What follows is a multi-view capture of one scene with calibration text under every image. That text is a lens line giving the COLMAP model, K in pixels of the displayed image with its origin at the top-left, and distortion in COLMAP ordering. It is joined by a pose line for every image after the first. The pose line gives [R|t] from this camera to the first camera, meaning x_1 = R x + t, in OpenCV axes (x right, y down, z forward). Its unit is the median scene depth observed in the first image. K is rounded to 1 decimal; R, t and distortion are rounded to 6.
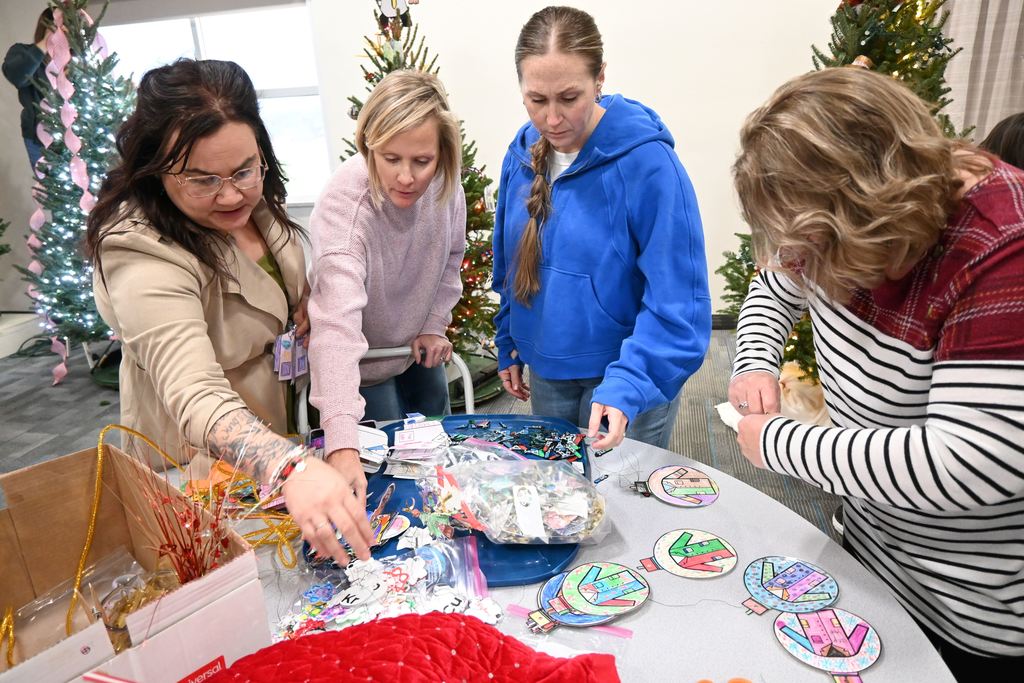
lens RADIAL K [[685.6, 0, 515.8], [0, 685.6, 348.1], [0, 0, 1]] dist [-0.006337, -0.000674]
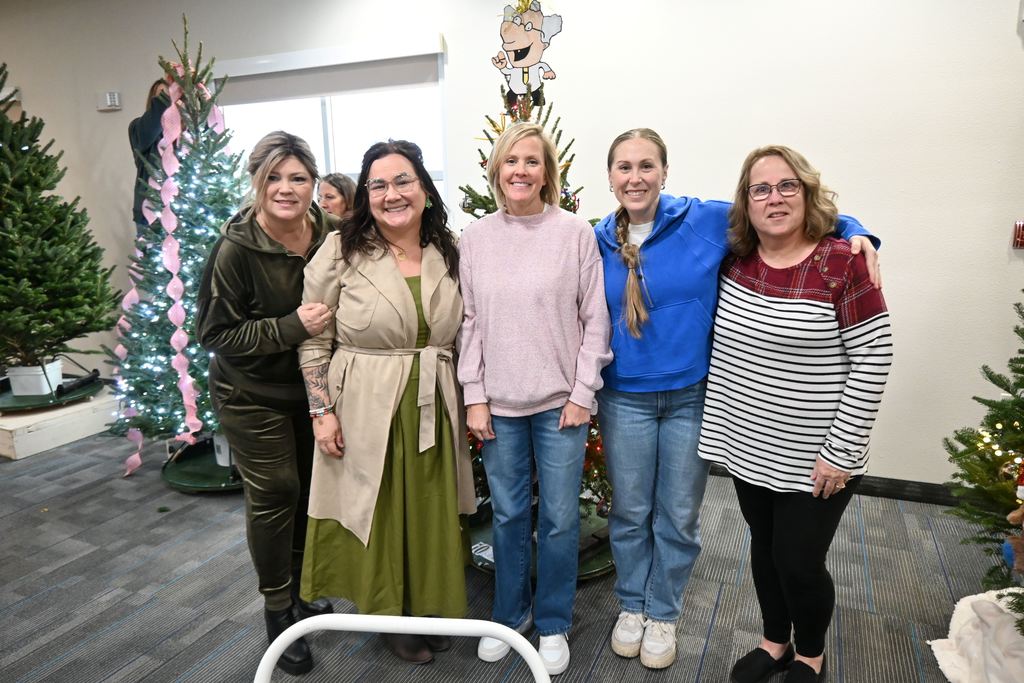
lens RADIAL K [[685.6, 0, 515.8], [0, 685.6, 348.1], [0, 0, 1]] dist [-0.006337, -0.000674]
pose [[0.977922, 0.082544, -0.191978, -0.004347], [-0.104233, 0.988914, -0.105756, -0.082752], [0.181120, 0.123432, 0.975685, 0.204745]]
